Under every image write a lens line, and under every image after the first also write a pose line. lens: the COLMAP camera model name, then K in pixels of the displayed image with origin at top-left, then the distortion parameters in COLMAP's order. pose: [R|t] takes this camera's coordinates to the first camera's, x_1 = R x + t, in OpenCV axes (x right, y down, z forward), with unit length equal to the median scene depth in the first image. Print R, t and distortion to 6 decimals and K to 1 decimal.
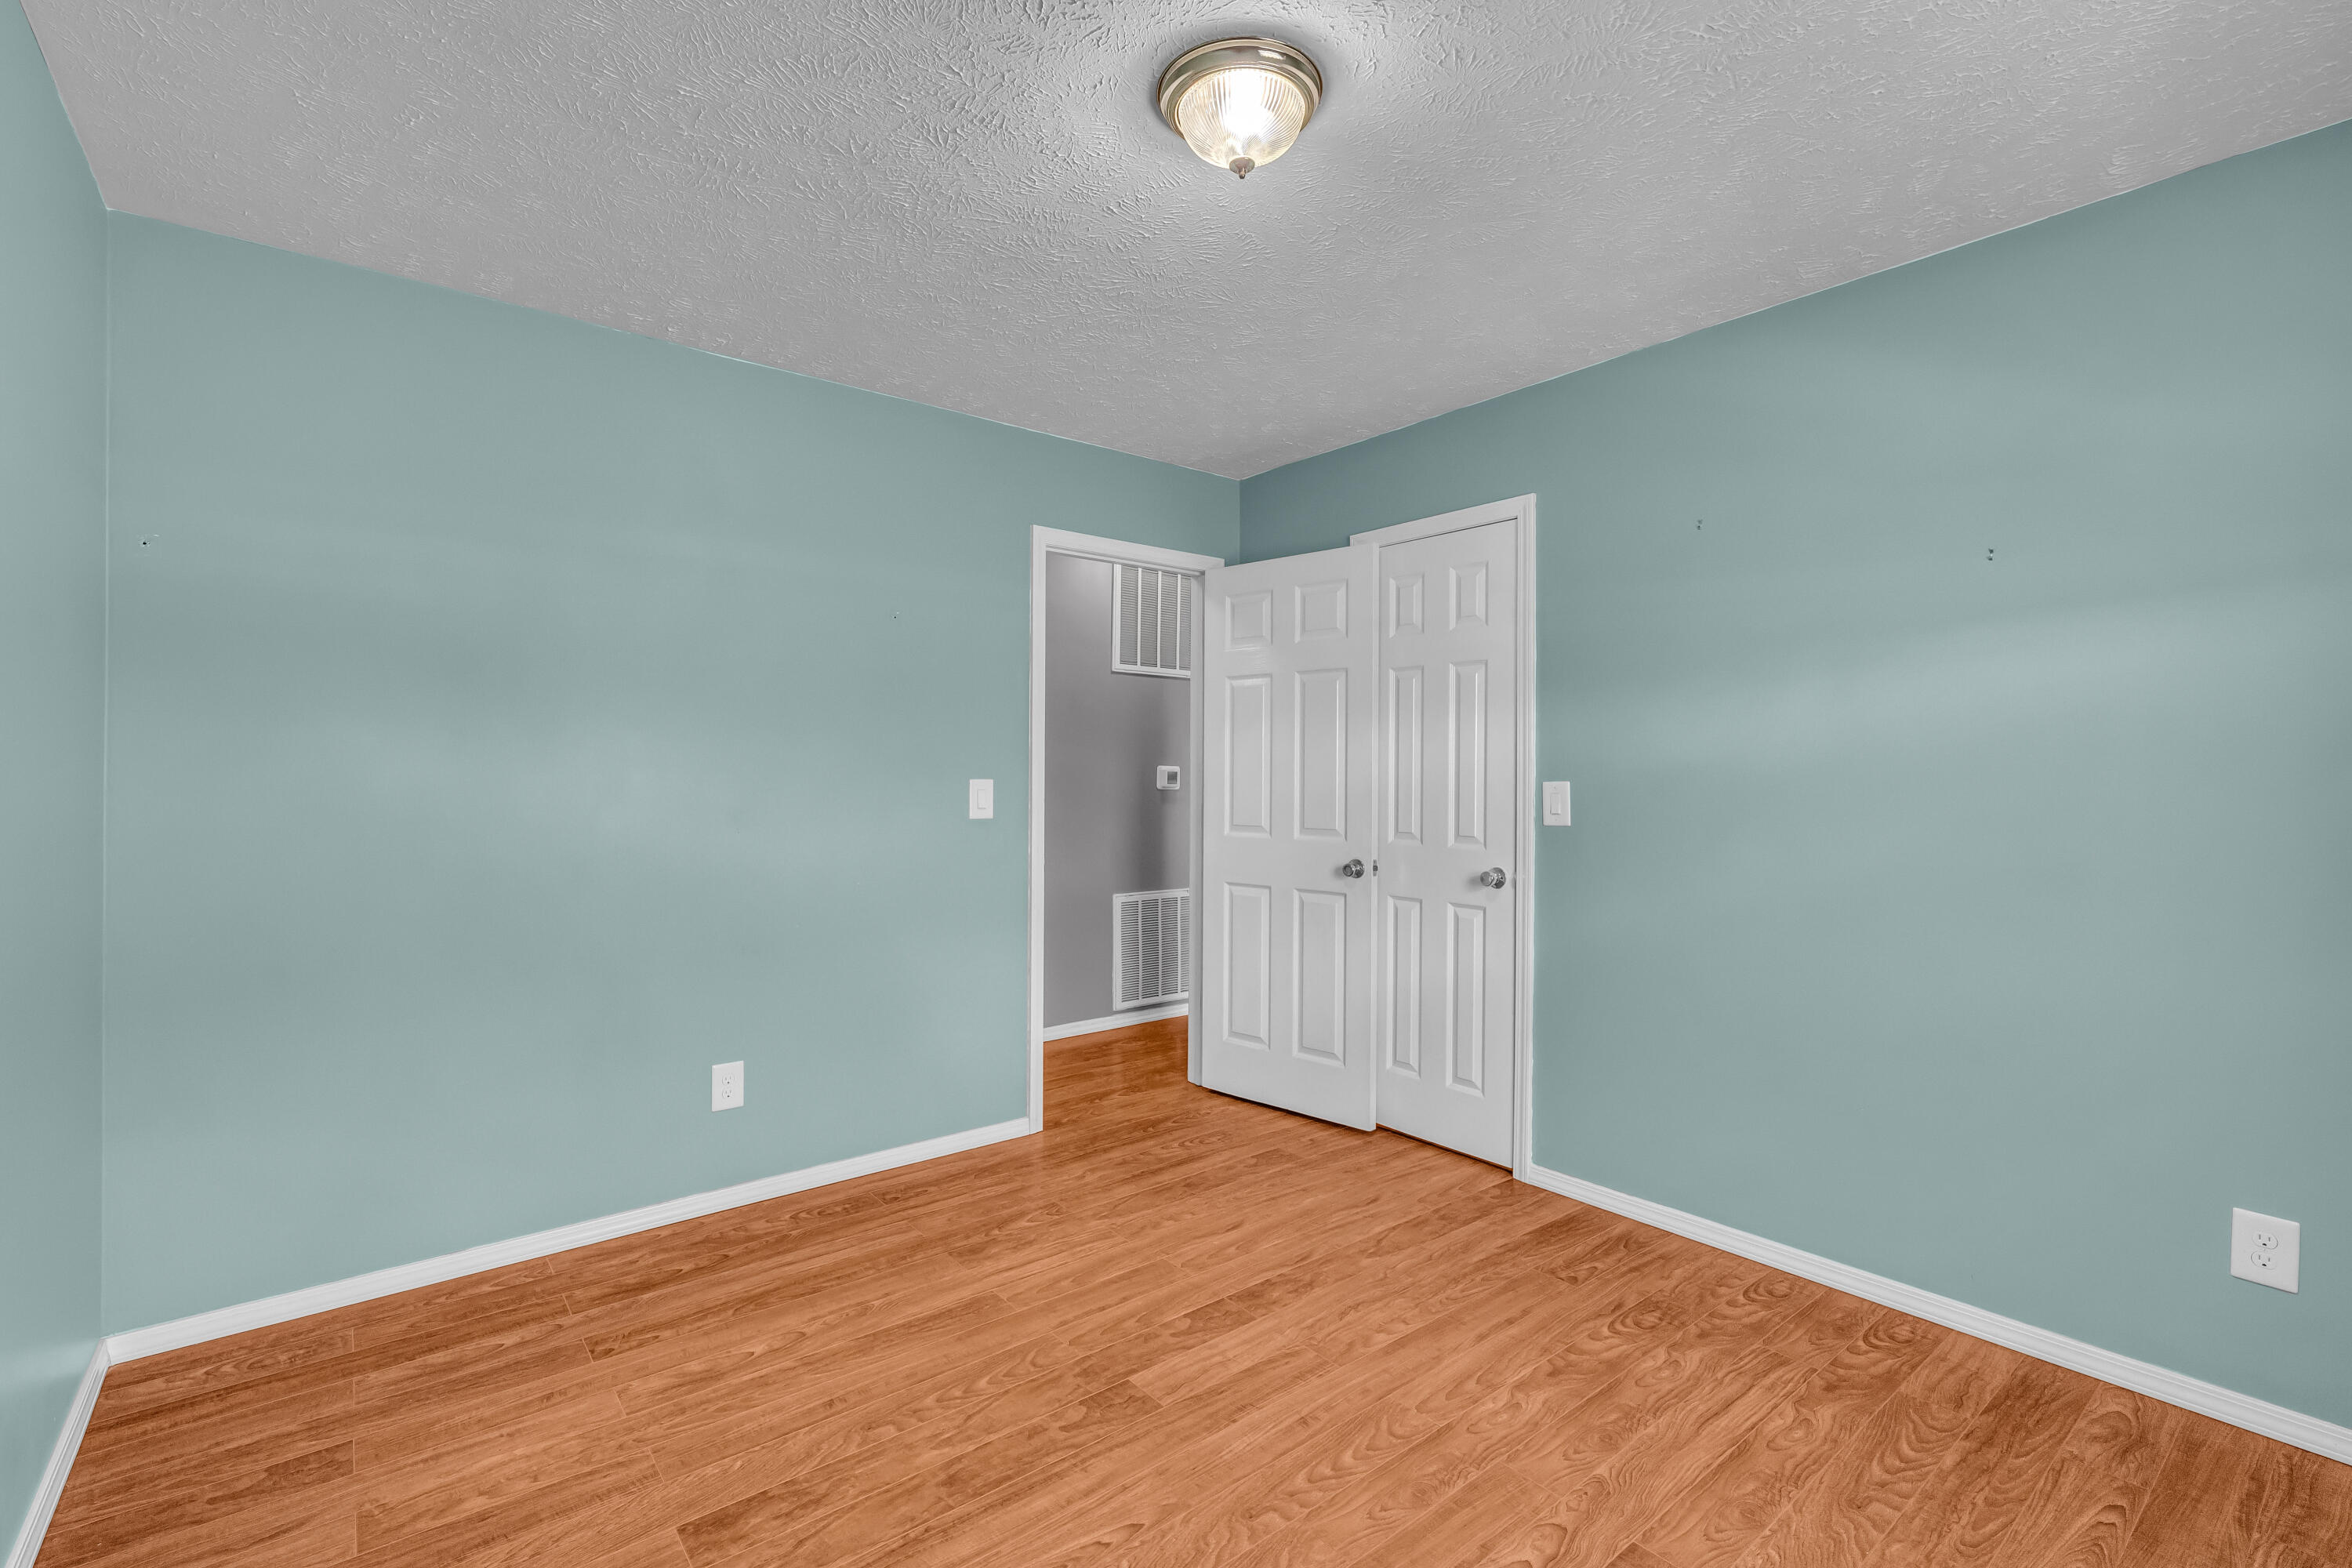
lens RADIAL K [[1018.0, 0, 1172.9], [0, 1018.0, 777.0], [0, 0, 1]] dist [-0.027998, -0.000104]
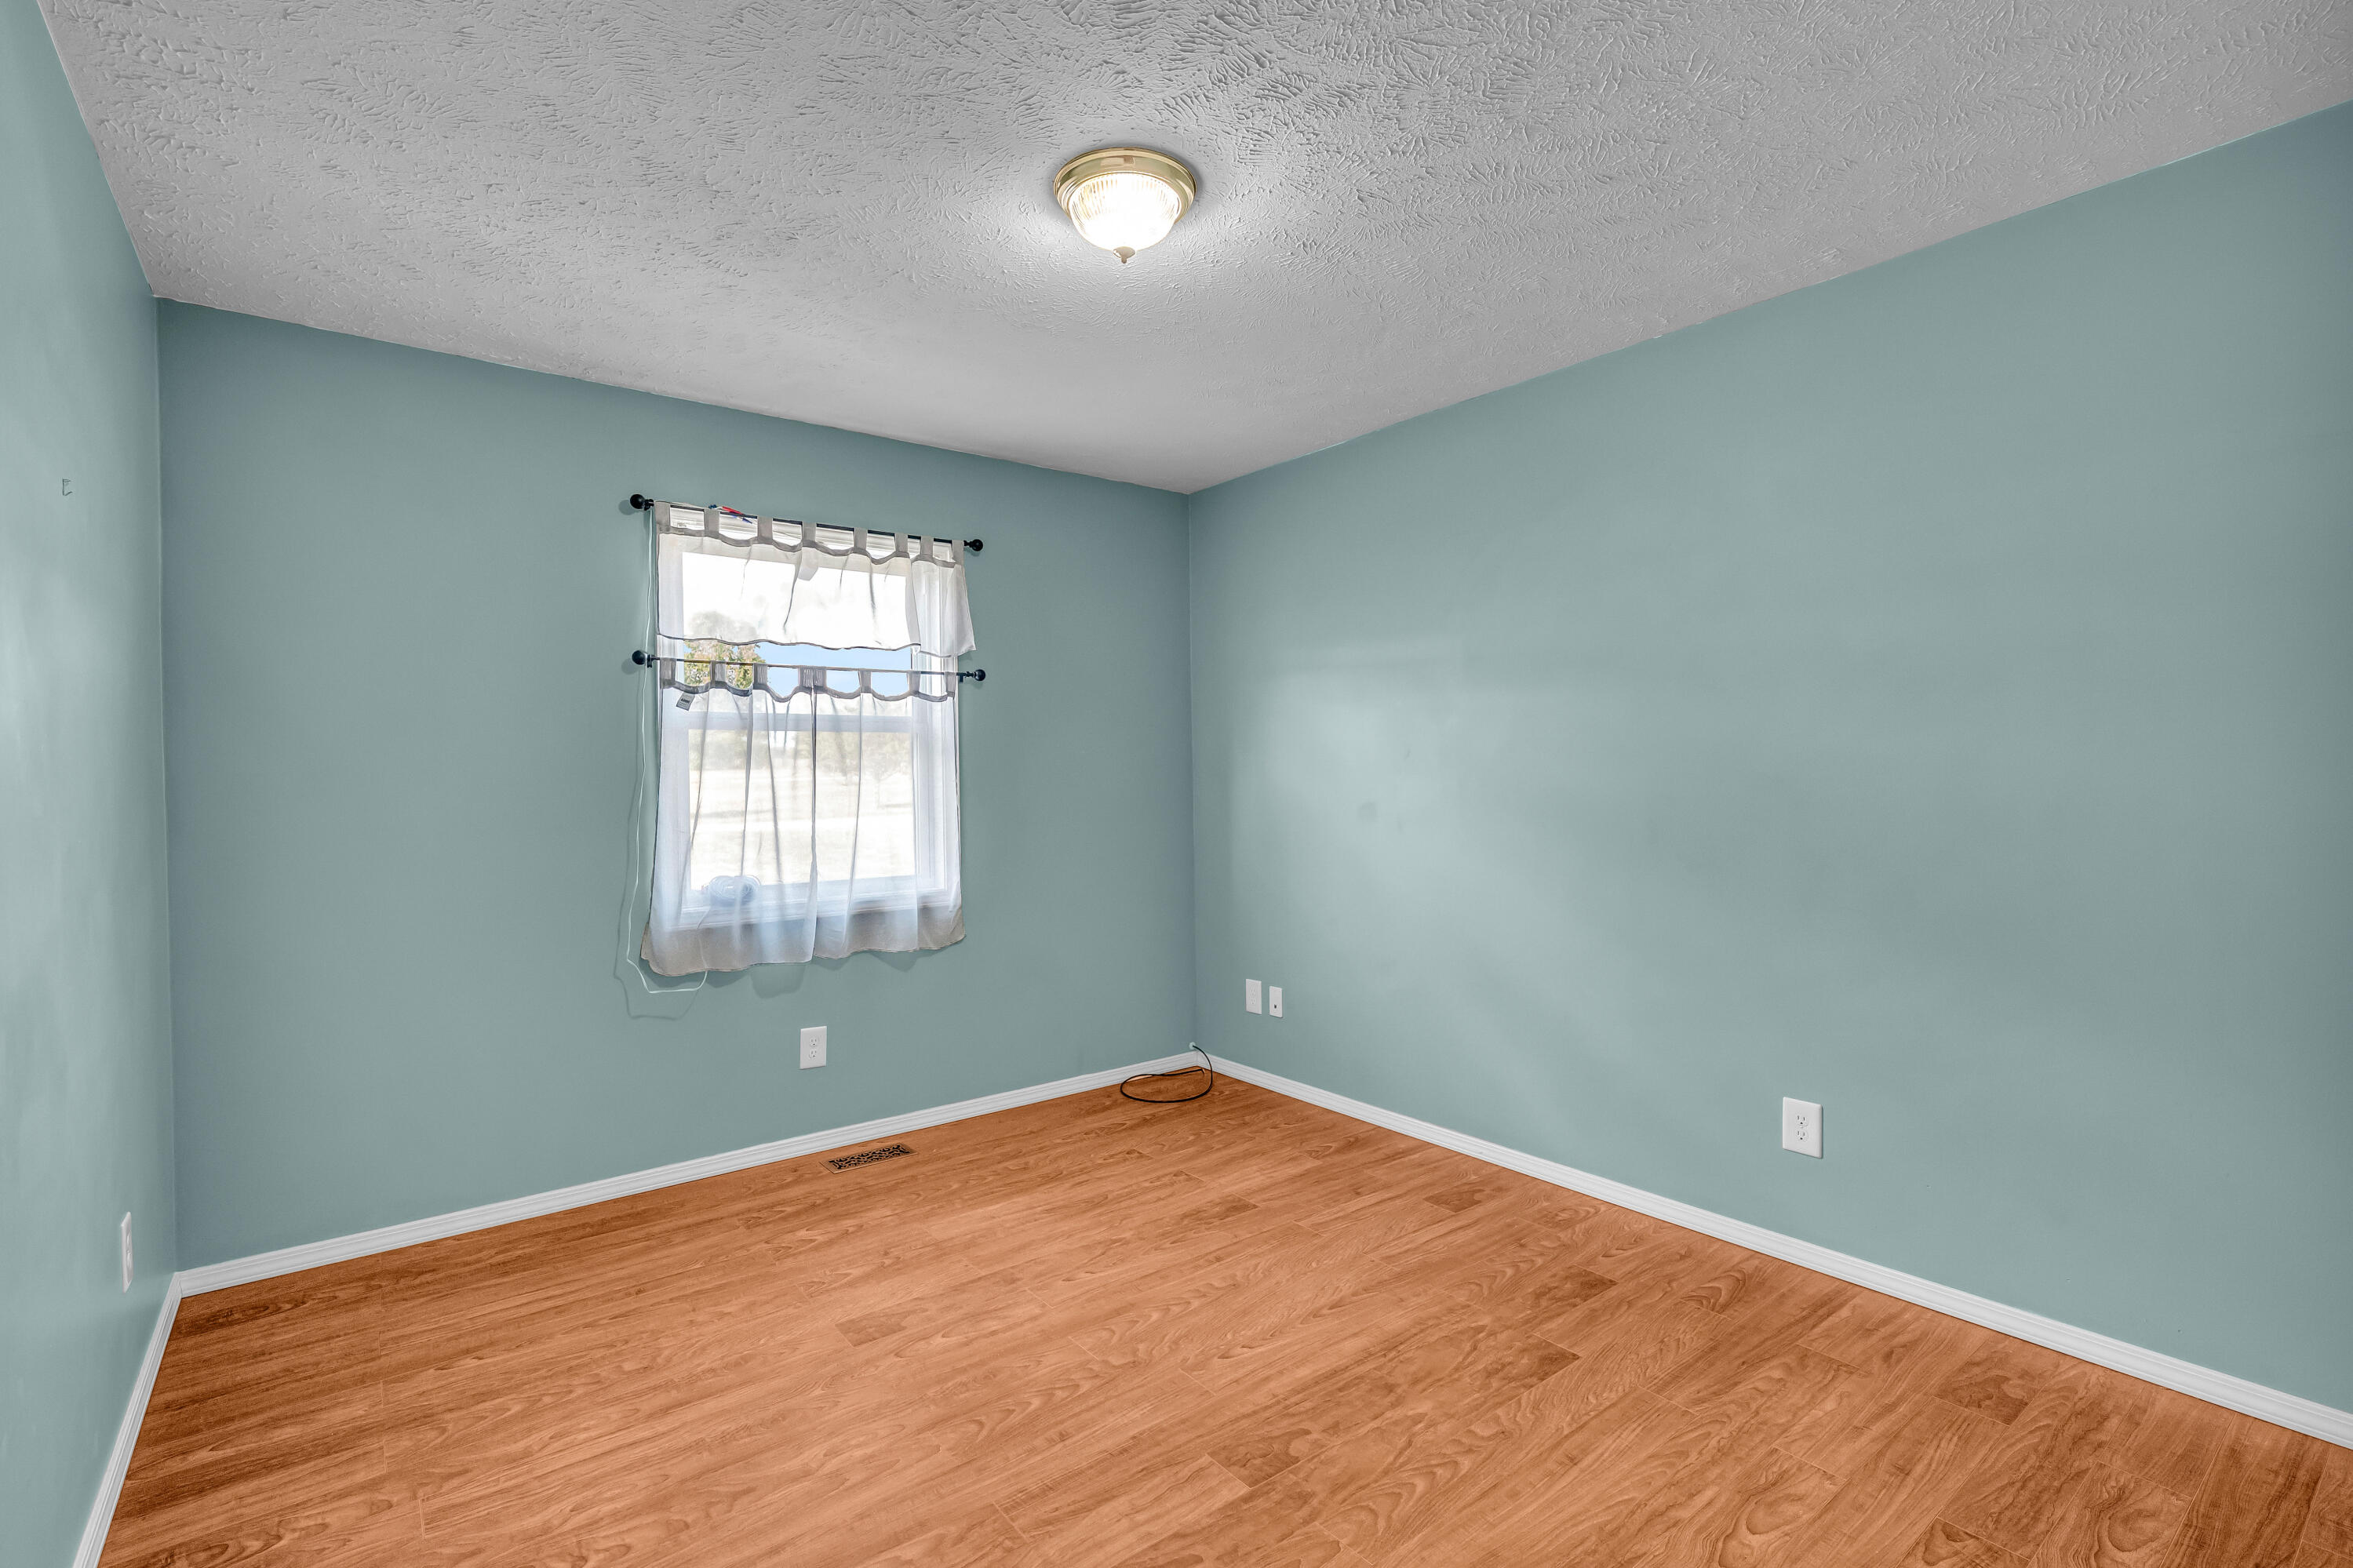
lens RADIAL K [[1018.3, 0, 1170.0], [0, 1018.3, 784.1], [0, 0, 1]] dist [-0.027998, -0.000104]
pose [[-0.999828, 0.010751, 0.015113, 0.004200], [0.010922, 0.999877, 0.011238, -0.005369], [-0.014990, 0.011401, -0.999823, 1.934575]]
